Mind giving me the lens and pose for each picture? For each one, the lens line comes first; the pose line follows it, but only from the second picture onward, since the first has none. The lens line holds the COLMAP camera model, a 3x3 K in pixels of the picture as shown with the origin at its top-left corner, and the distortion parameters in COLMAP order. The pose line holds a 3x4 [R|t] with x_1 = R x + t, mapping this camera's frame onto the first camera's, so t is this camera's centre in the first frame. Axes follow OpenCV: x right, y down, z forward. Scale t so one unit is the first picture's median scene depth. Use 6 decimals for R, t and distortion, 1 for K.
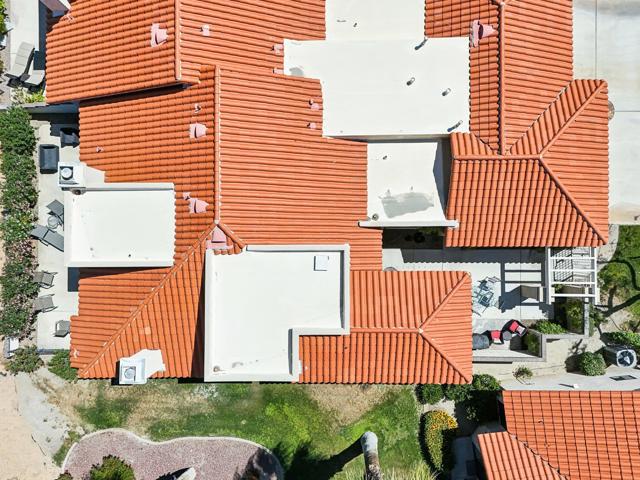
lens RADIAL K [[490.0, 0, 320.0], [0, 490.0, 240.0], [0, 0, 1]] dist [0.076017, -0.079641]
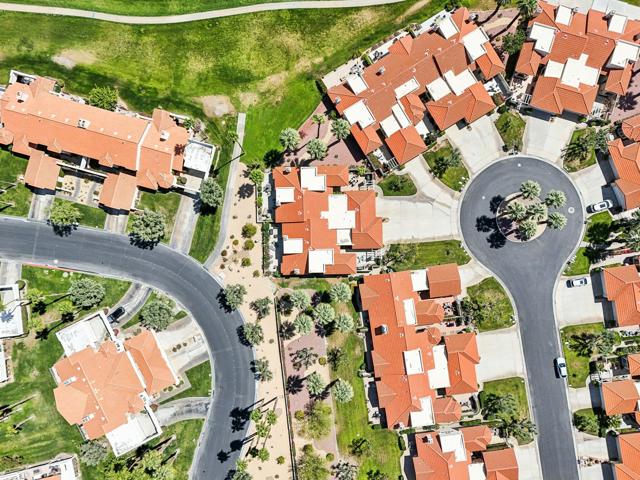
lens RADIAL K [[490.0, 0, 320.0], [0, 490.0, 240.0], [0, 0, 1]] dist [0.076017, -0.079641]
pose [[0.999827, -0.015921, 0.009573, -0.127755], [0.015971, 0.999859, -0.005133, -0.055575], [-0.009490, 0.005285, 0.999941, -3.905178]]
